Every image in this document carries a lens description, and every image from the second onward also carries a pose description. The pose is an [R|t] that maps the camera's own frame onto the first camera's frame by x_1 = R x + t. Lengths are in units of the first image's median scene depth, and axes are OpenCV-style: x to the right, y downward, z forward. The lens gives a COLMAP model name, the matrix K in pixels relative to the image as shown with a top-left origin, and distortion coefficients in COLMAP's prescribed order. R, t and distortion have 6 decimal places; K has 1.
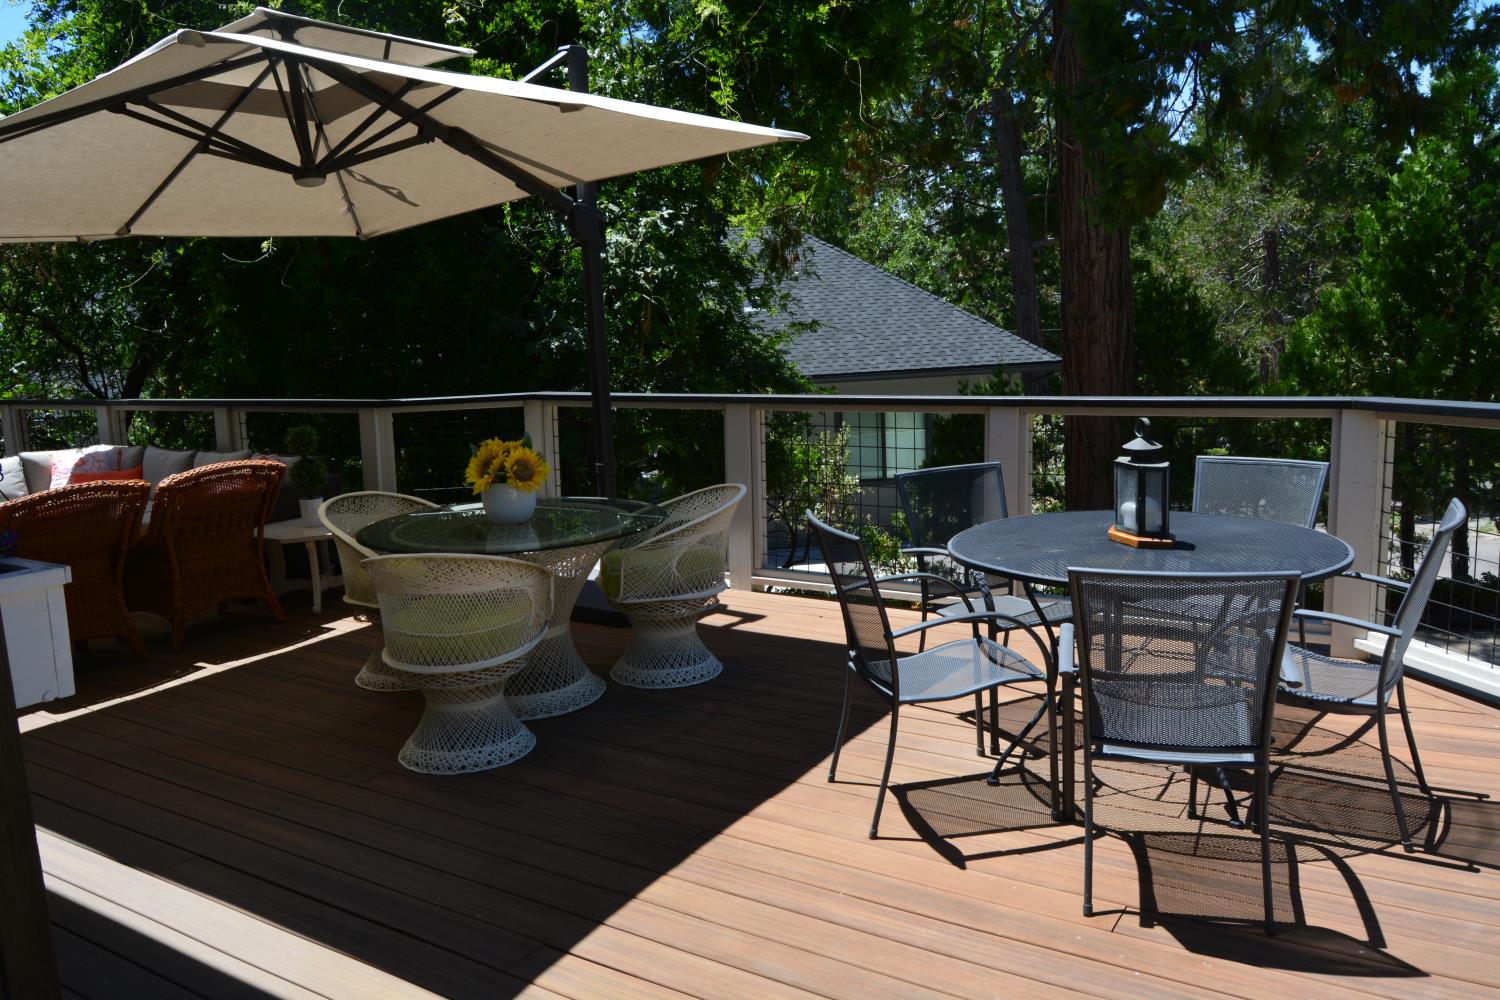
lens RADIAL K [[1159.2, 0, 750.0], [0, 1159.2, 500.0], [0, 0, 1]] dist [-0.014044, 0.004279]
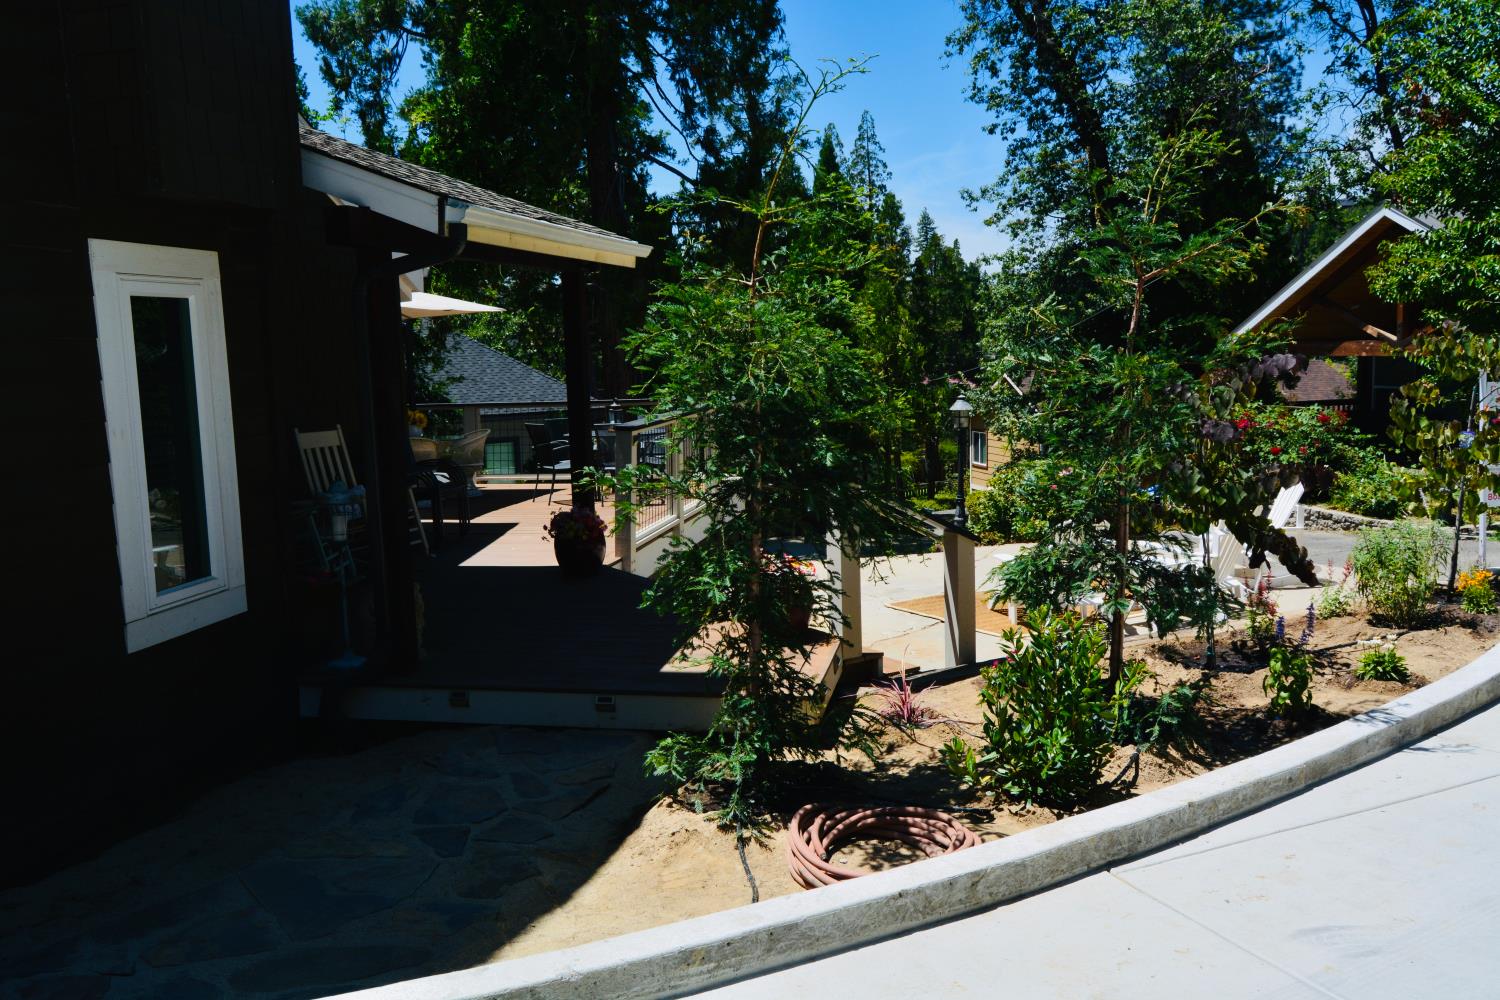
lens RADIAL K [[1202.4, 0, 750.0], [0, 1202.4, 500.0], [0, 0, 1]] dist [-0.000781, -0.000086]
pose [[0.934291, -0.039013, 0.354371, -0.091239], [0.059337, 0.997147, -0.046664, 0.067634], [-0.351539, 0.064625, 0.933940, -0.395242]]
